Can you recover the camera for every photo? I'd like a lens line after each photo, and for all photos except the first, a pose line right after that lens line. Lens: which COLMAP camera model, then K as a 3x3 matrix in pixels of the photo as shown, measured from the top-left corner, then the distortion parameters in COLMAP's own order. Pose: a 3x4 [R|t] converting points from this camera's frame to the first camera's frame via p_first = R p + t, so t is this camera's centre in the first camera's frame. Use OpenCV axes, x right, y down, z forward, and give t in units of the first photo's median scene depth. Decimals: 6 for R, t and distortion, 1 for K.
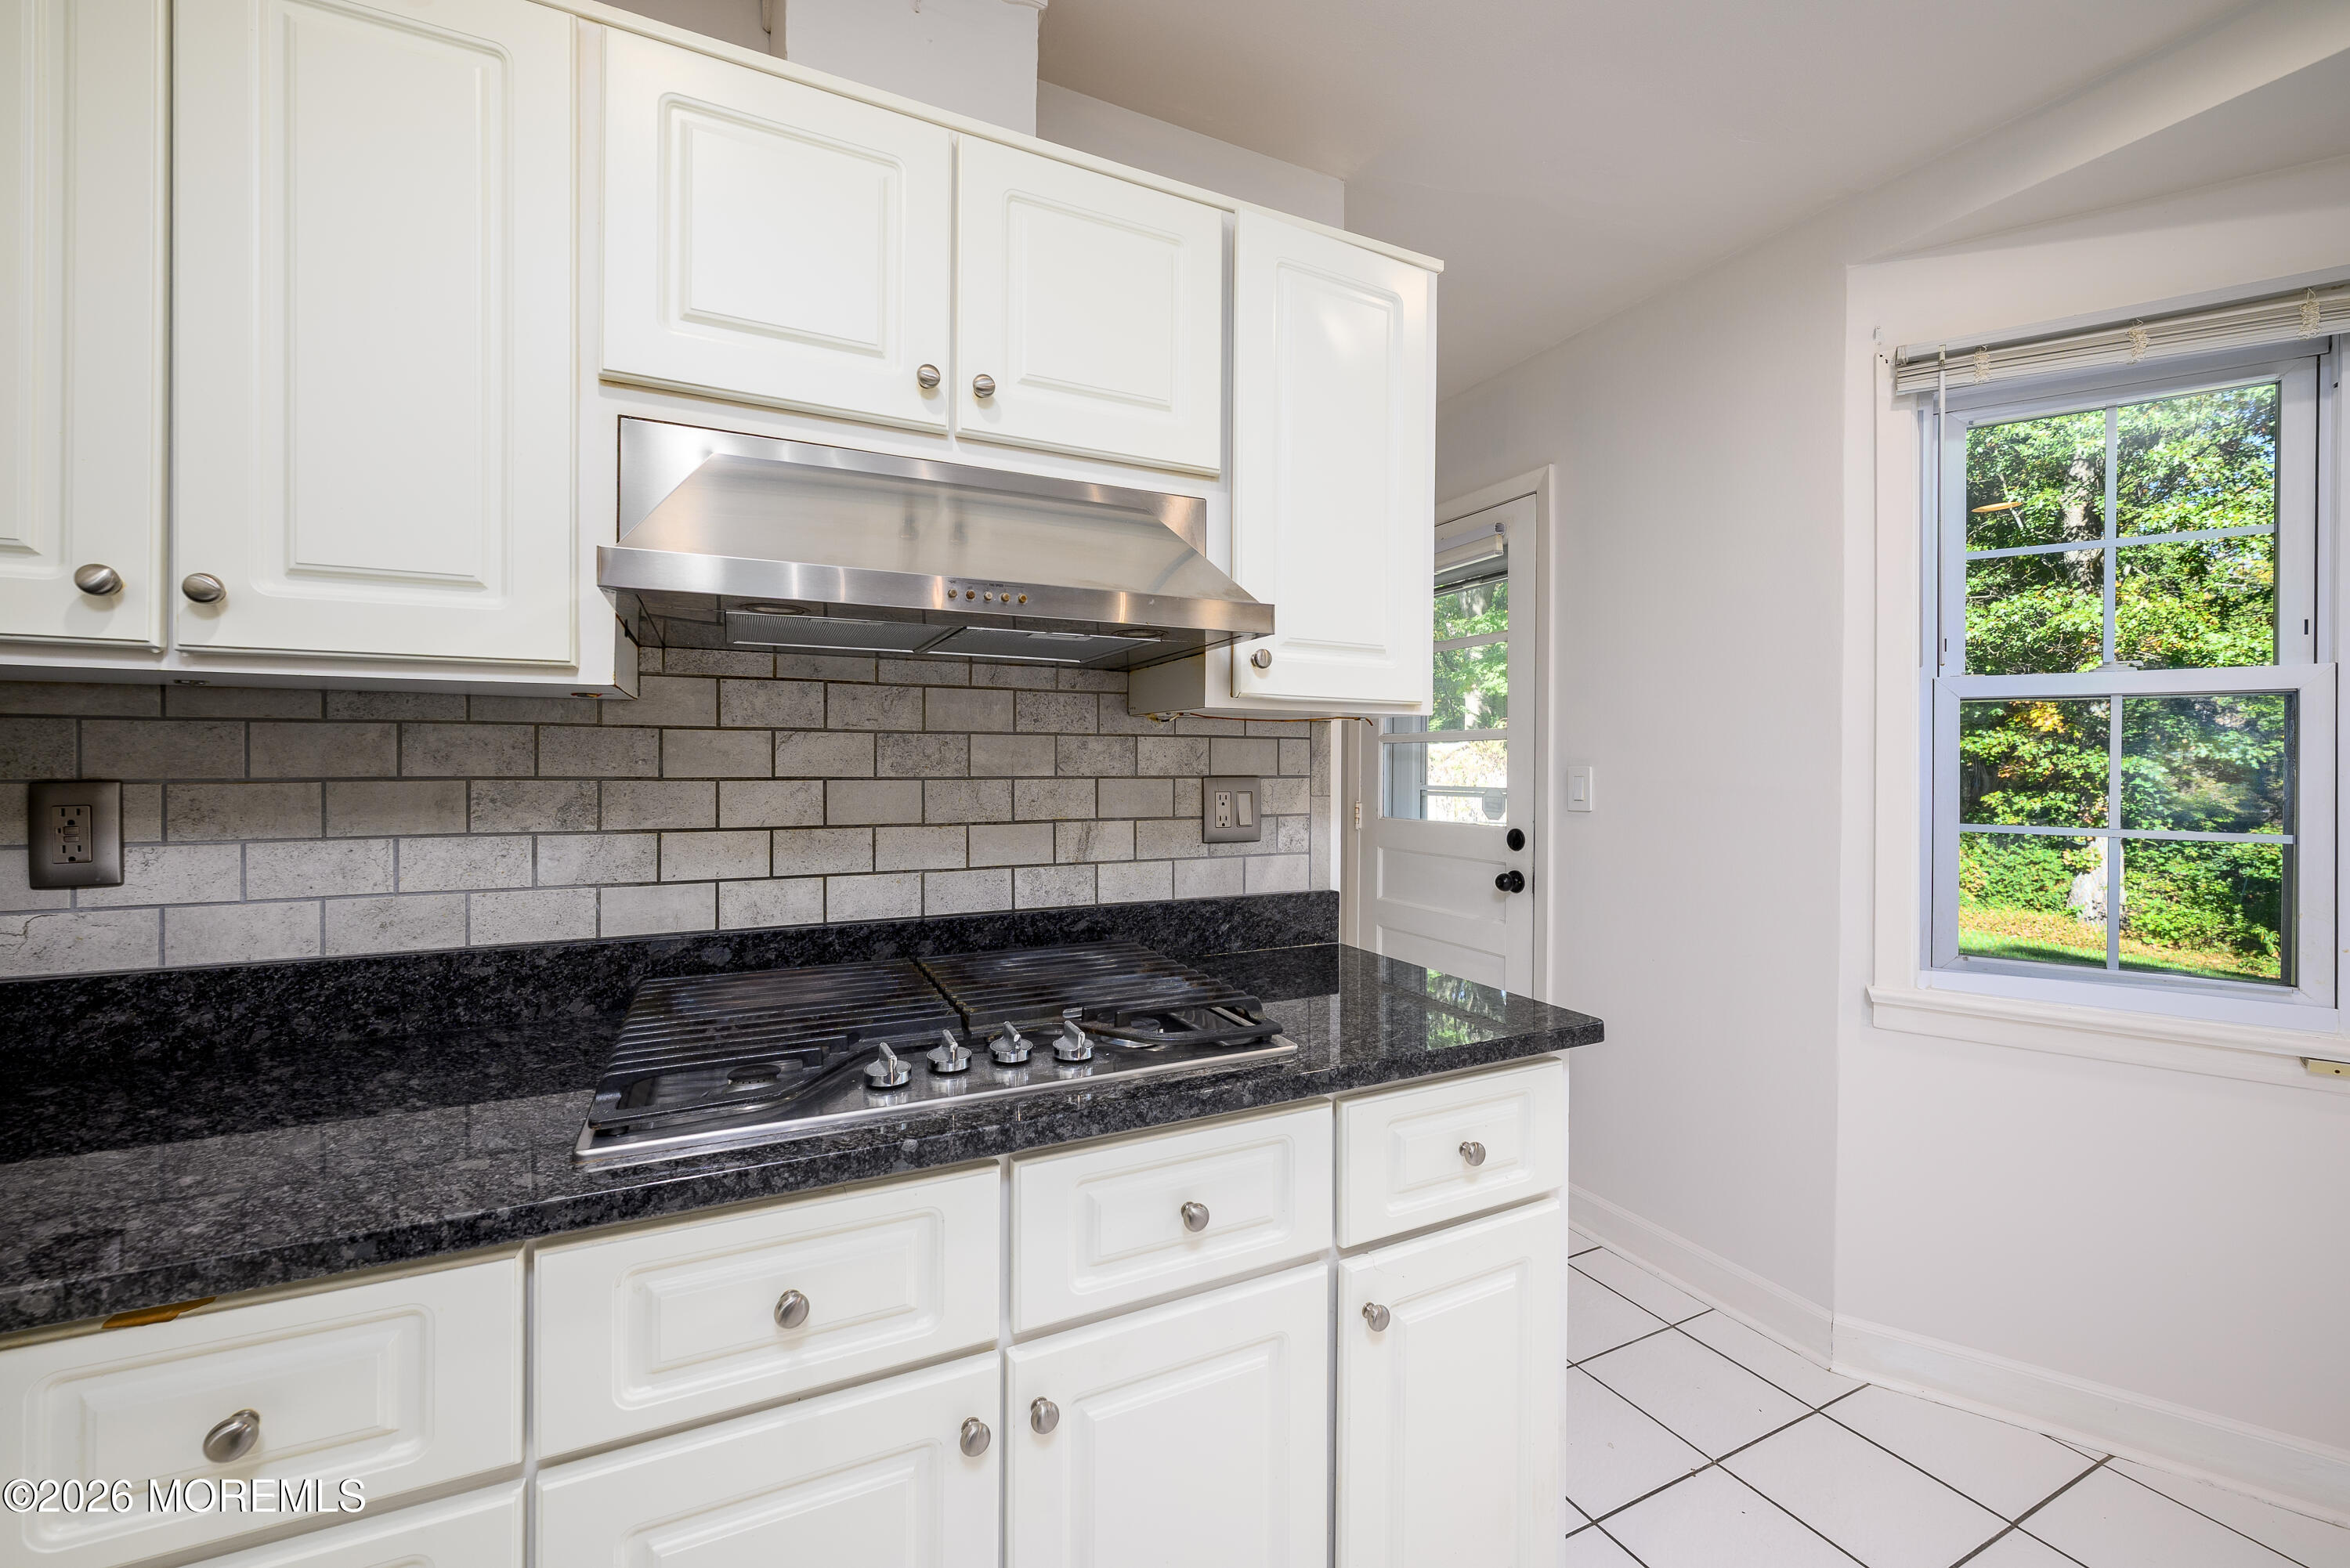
lens RADIAL K [[939.3, 0, 1194.9], [0, 939.3, 766.9], [0, 0, 1]] dist [-0.001857, 0.000745]
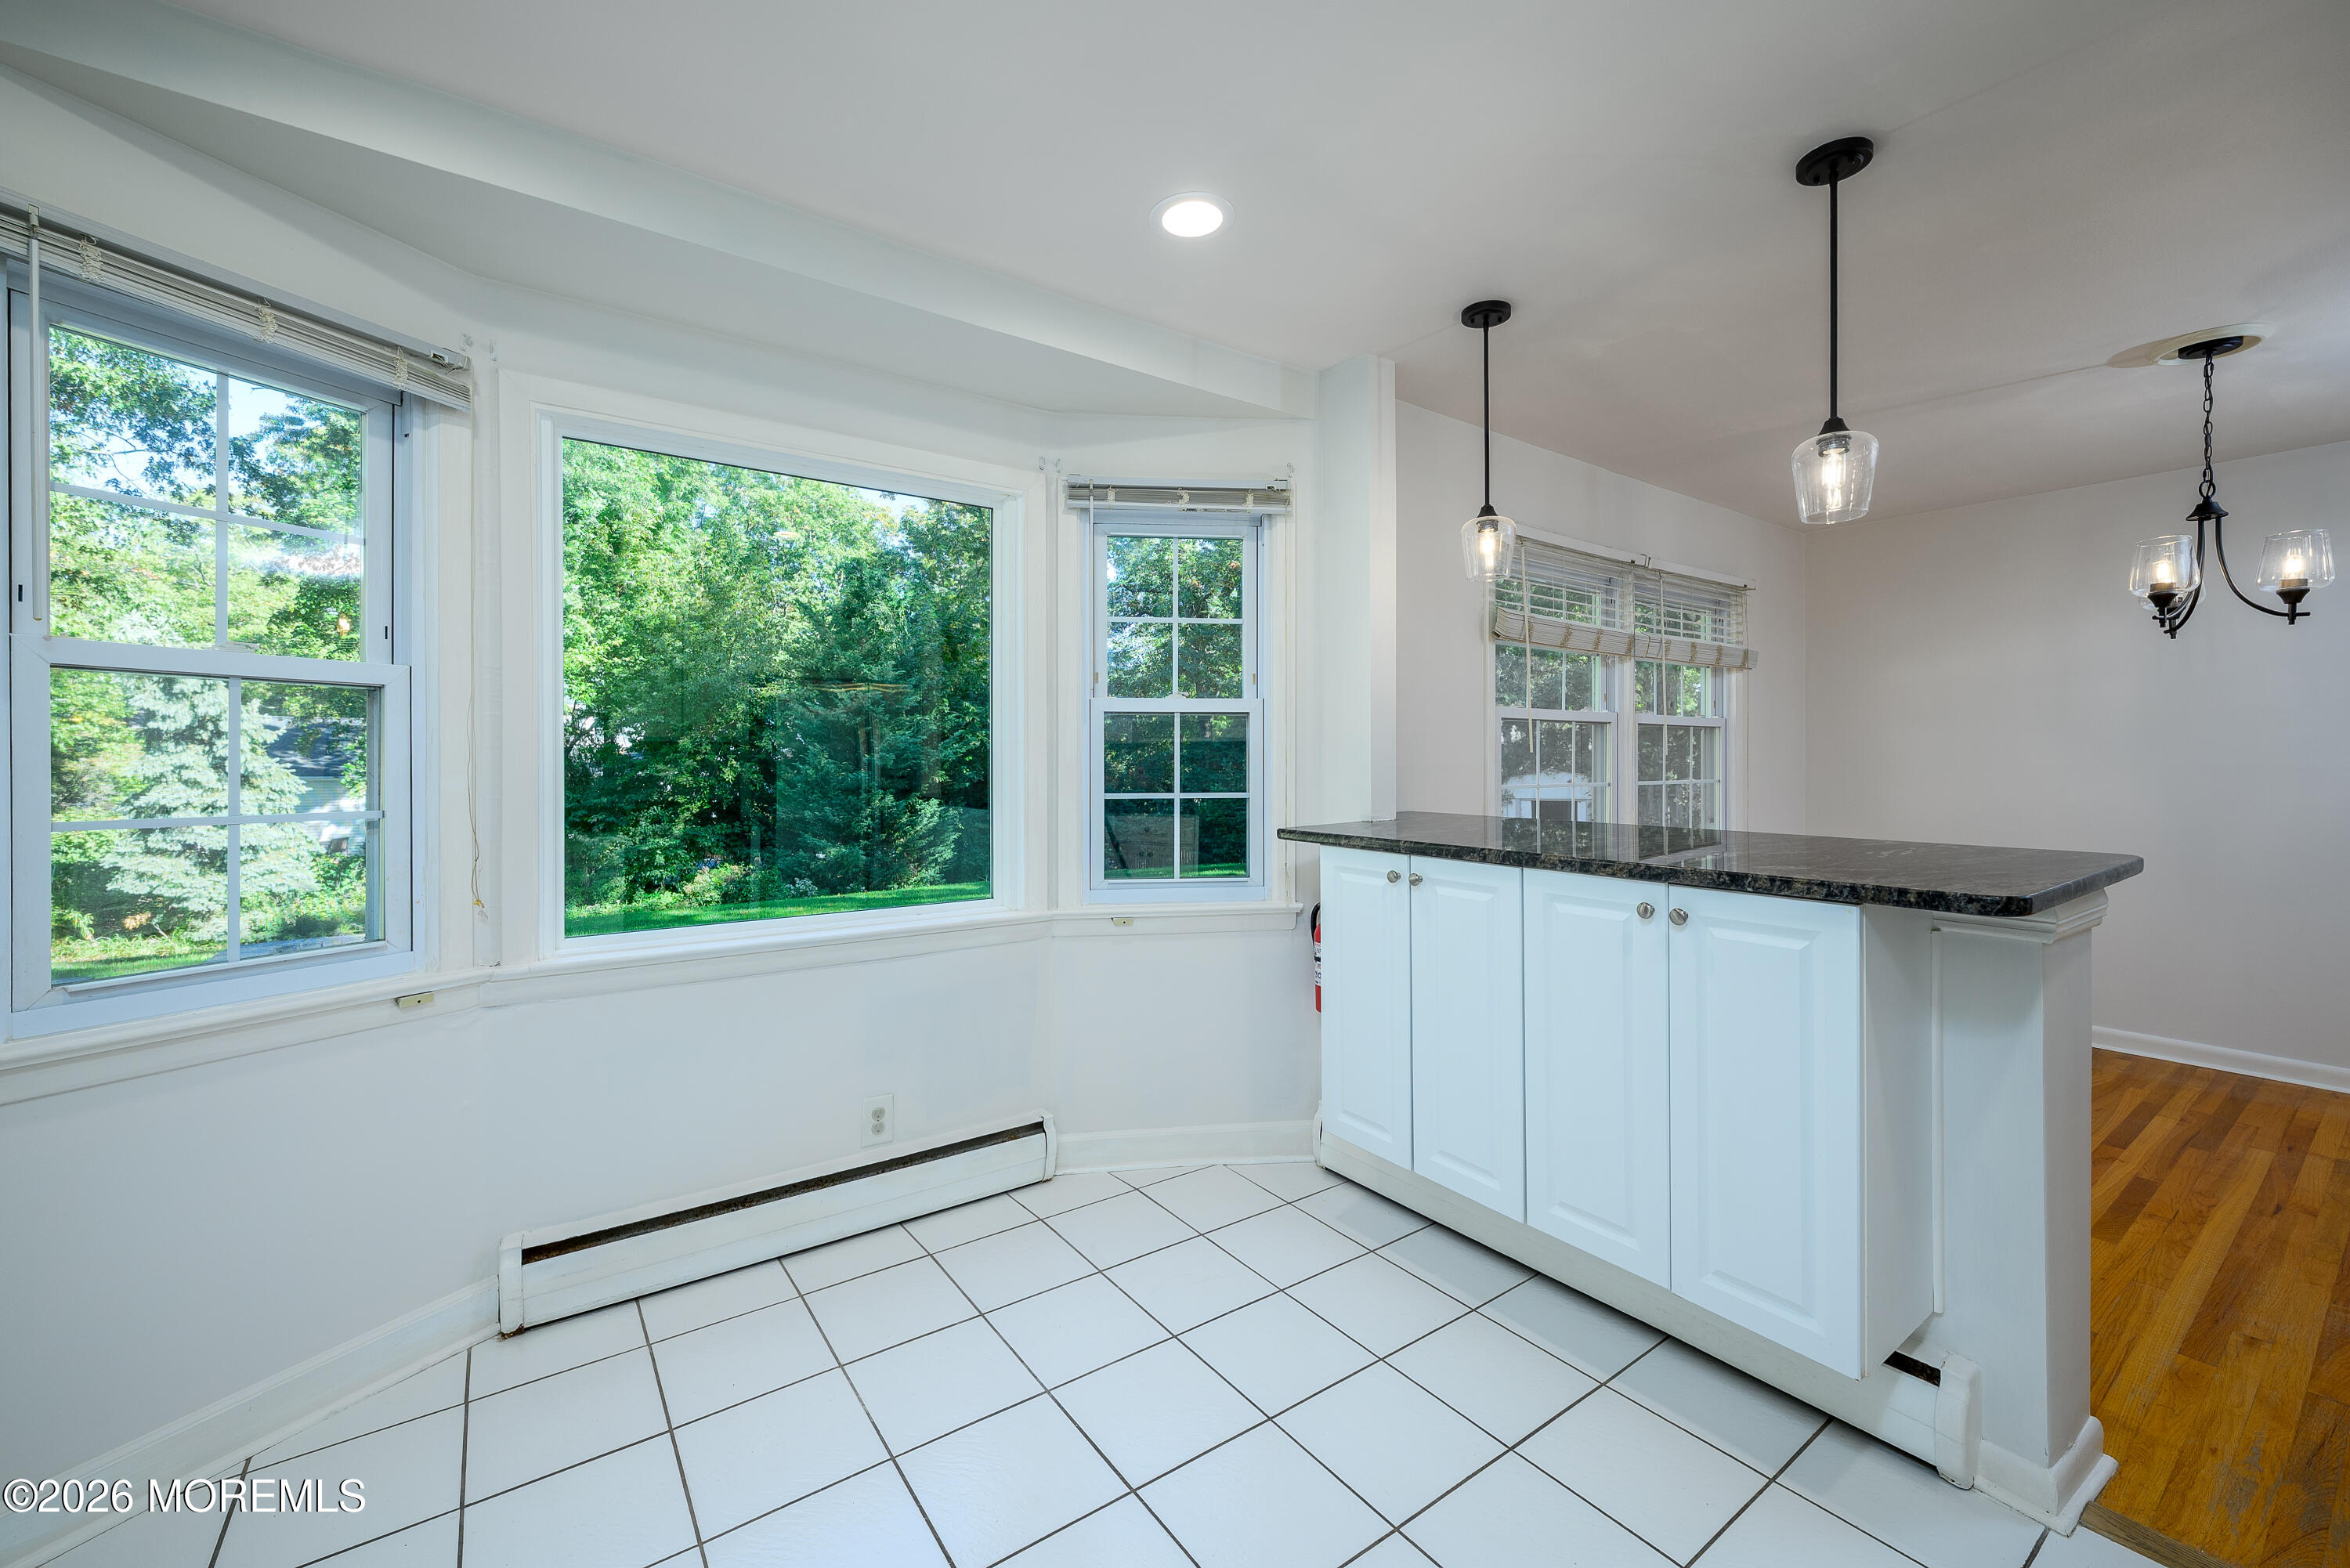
lens RADIAL K [[939.3, 0, 1164.1], [0, 939.3, 766.7], [0, 0, 1]] dist [-0.001857, 0.000745]
pose [[-0.140563, -0.012972, 0.989987, -0.160884], [-0.005216, 0.999910, 0.012361, -0.002917], [-0.990058, -0.003426, -0.140618, 0.281352]]
